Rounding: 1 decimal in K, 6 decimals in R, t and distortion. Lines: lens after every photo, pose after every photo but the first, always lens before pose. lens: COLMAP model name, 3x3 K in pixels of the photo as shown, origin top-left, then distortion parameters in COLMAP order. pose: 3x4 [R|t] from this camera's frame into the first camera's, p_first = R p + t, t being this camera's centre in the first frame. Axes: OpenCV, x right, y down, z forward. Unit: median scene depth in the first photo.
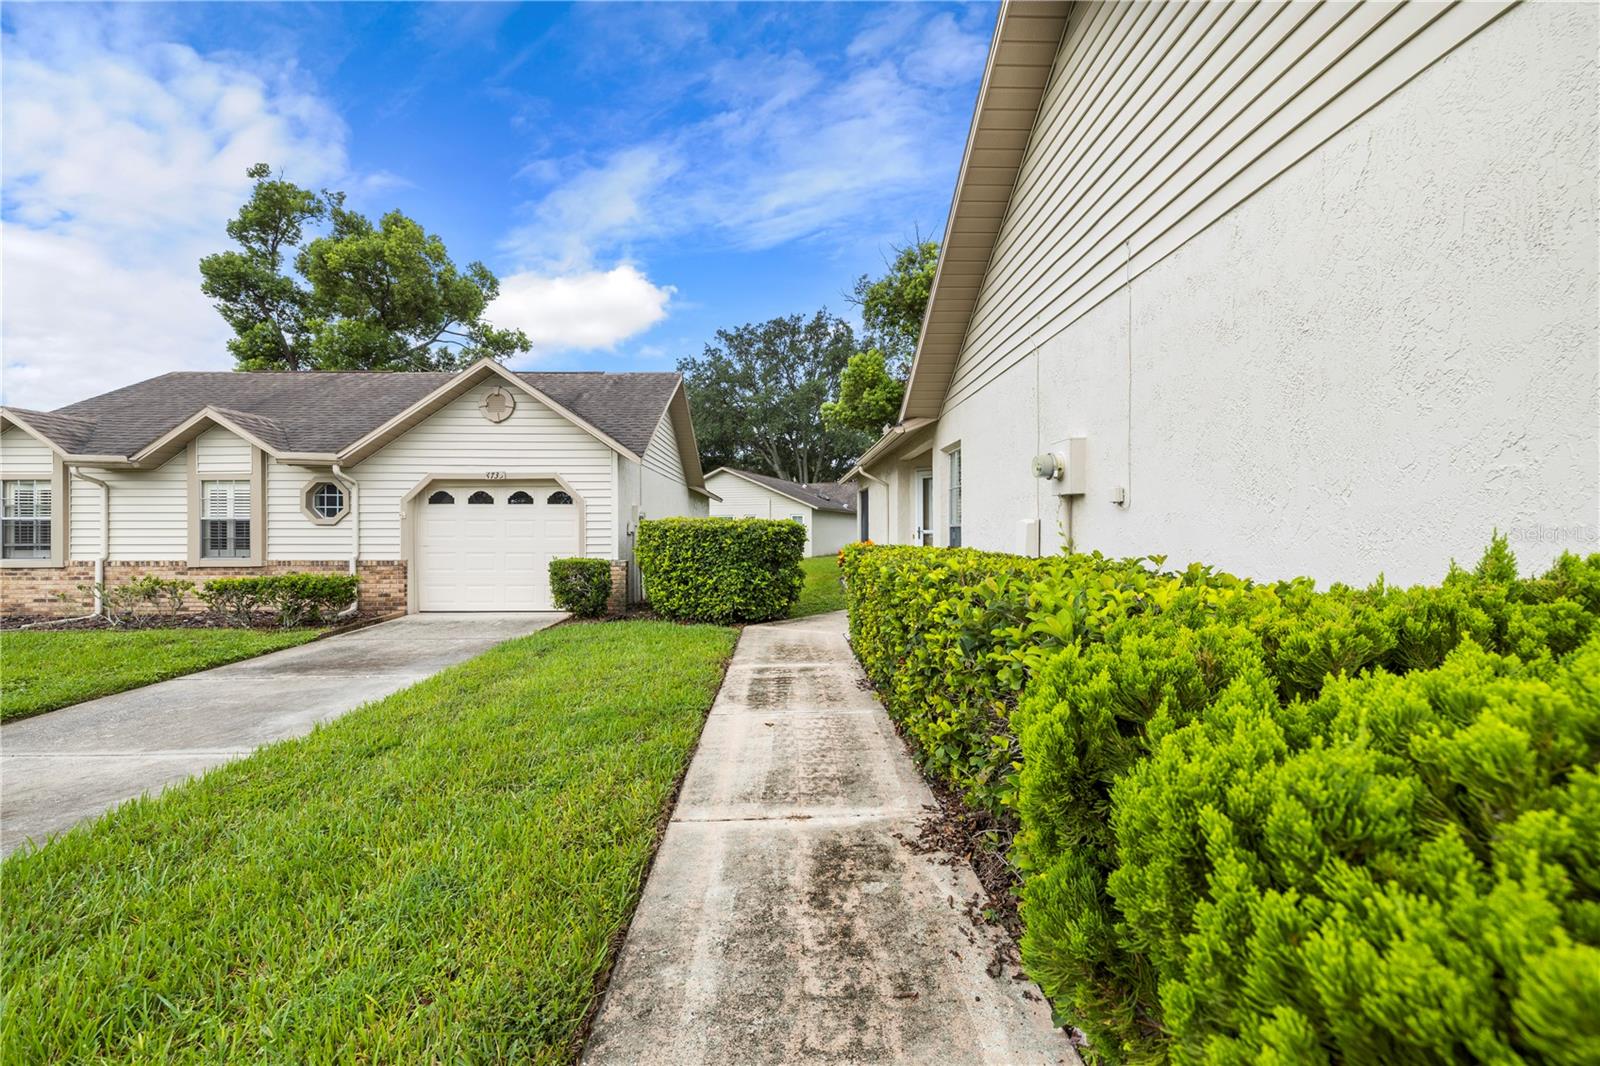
lens RADIAL K [[678.9, 0, 800.0], [0, 678.9, 533.0], [0, 0, 1]] dist [0.001869, 0.000130]
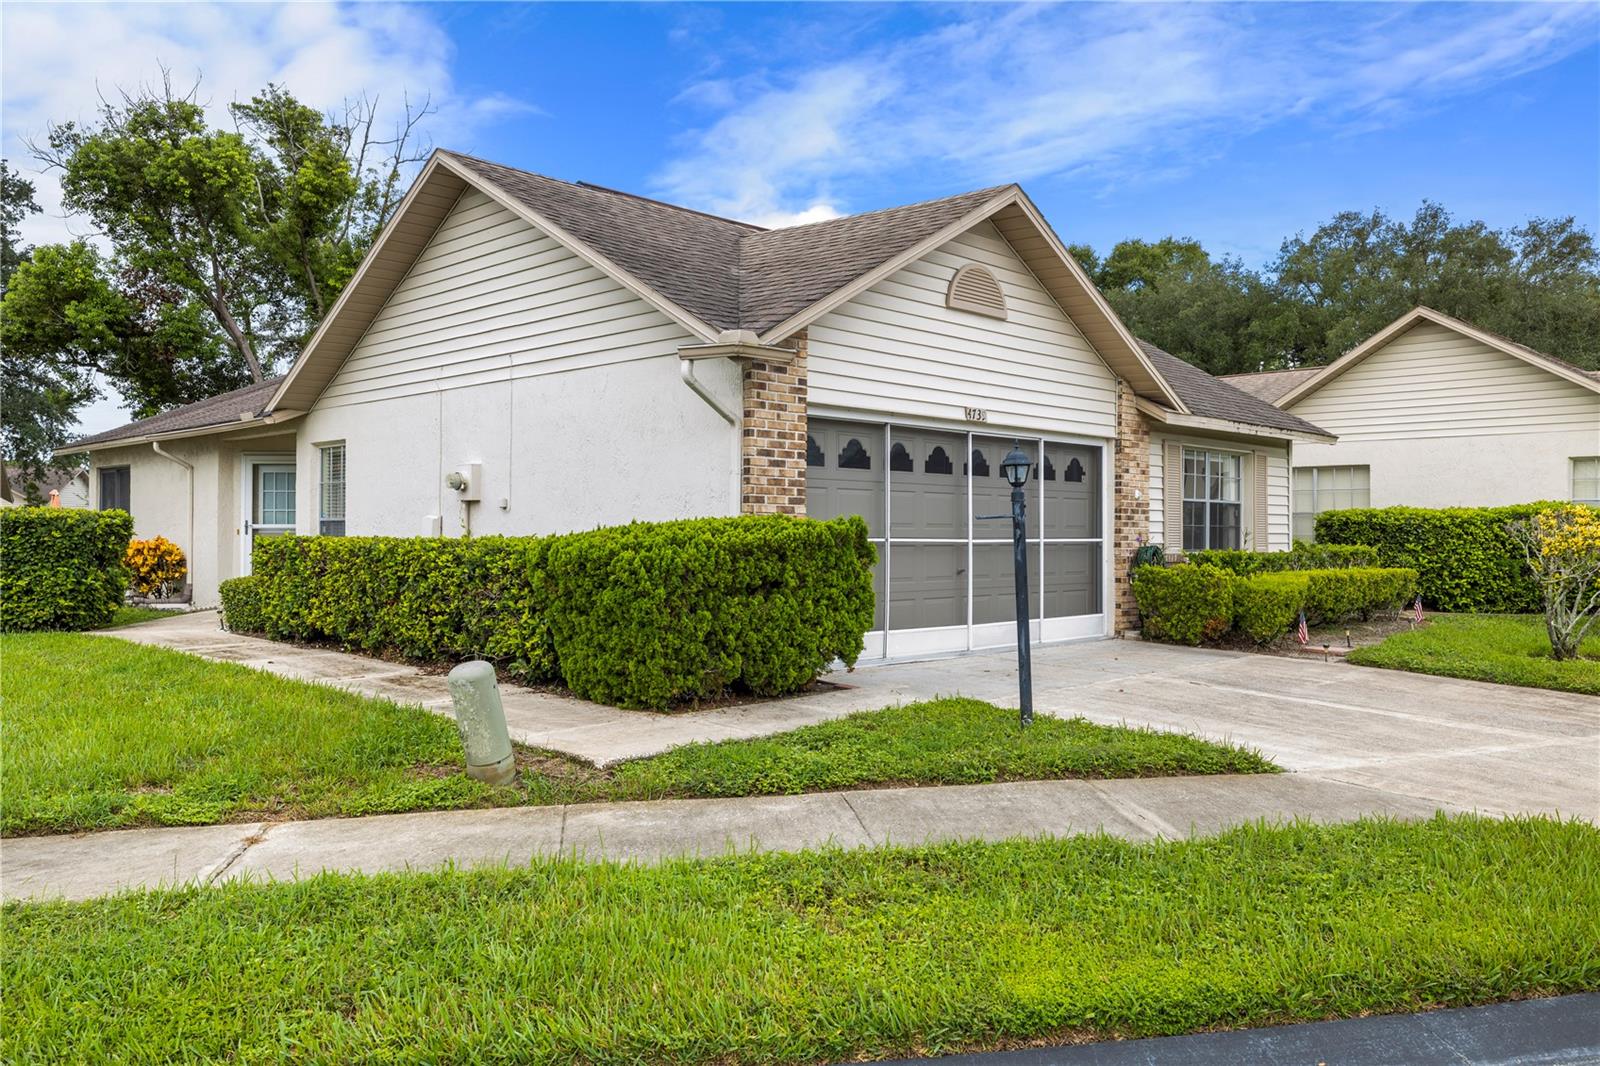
lens RADIAL K [[1197.7, 0, 800.0], [0, 1197.7, 533.0], [0, 0, 1]] dist [-0.000542, -0.000029]
pose [[0.725226, 0.005760, 0.688487, -0.466260], [-0.004863, 0.999983, -0.003244, 0.010750], [-0.688494, -0.000996, 0.725242, -0.742613]]
